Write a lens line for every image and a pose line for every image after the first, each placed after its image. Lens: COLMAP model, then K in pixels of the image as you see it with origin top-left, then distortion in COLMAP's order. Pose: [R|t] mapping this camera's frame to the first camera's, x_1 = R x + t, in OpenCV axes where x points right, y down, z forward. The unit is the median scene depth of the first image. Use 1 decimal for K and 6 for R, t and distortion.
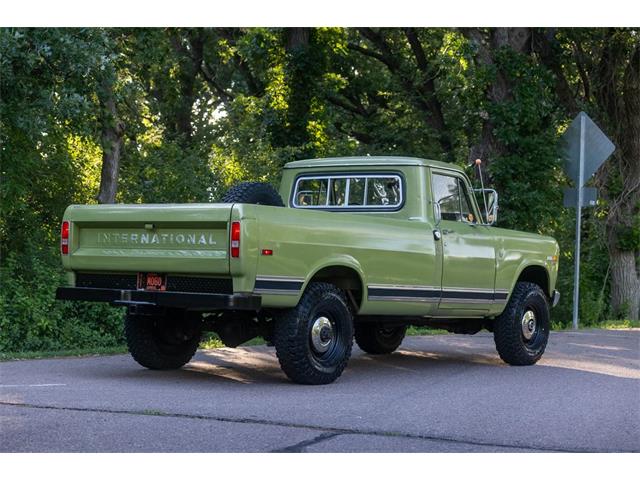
lens RADIAL K [[1387.6, 0, 320.0], [0, 1387.6, 240.0], [0, 0, 1]] dist [-0.053368, -0.171590]
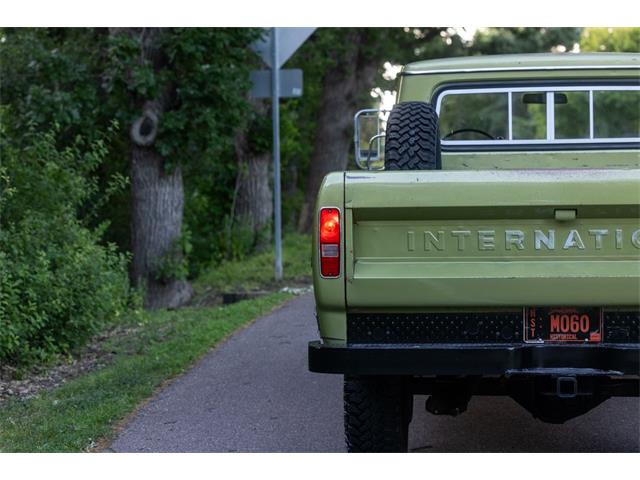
lens RADIAL K [[1731.5, 0, 320.0], [0, 1731.5, 240.0], [0, 0, 1]] dist [-0.057918, -0.257575]
pose [[0.866945, -0.067102, 0.493865, -0.480722], [0.029348, 0.996049, 0.083816, -0.052634], [-0.497538, -0.058170, 0.865489, 0.485491]]
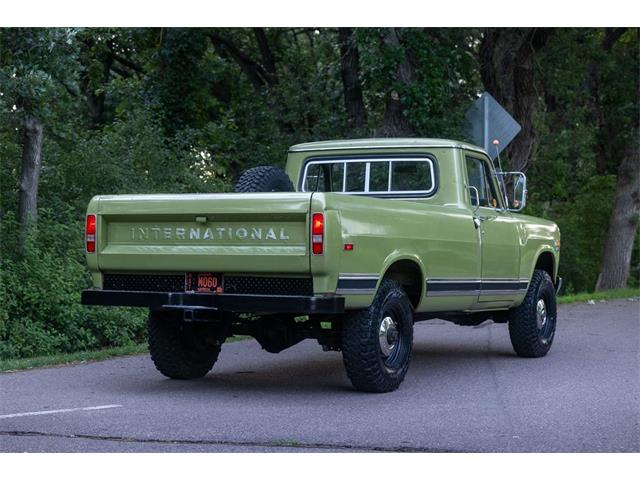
lens RADIAL K [[1324.0, 0, 320.0], [0, 1324.0, 240.0], [0, 0, 1]] dist [-0.050086, -0.050985]
pose [[0.987084, -0.018599, 0.159123, -0.173885], [0.016036, 0.999720, 0.017372, -0.009696], [-0.159402, -0.014595, 0.987106, 0.157495]]
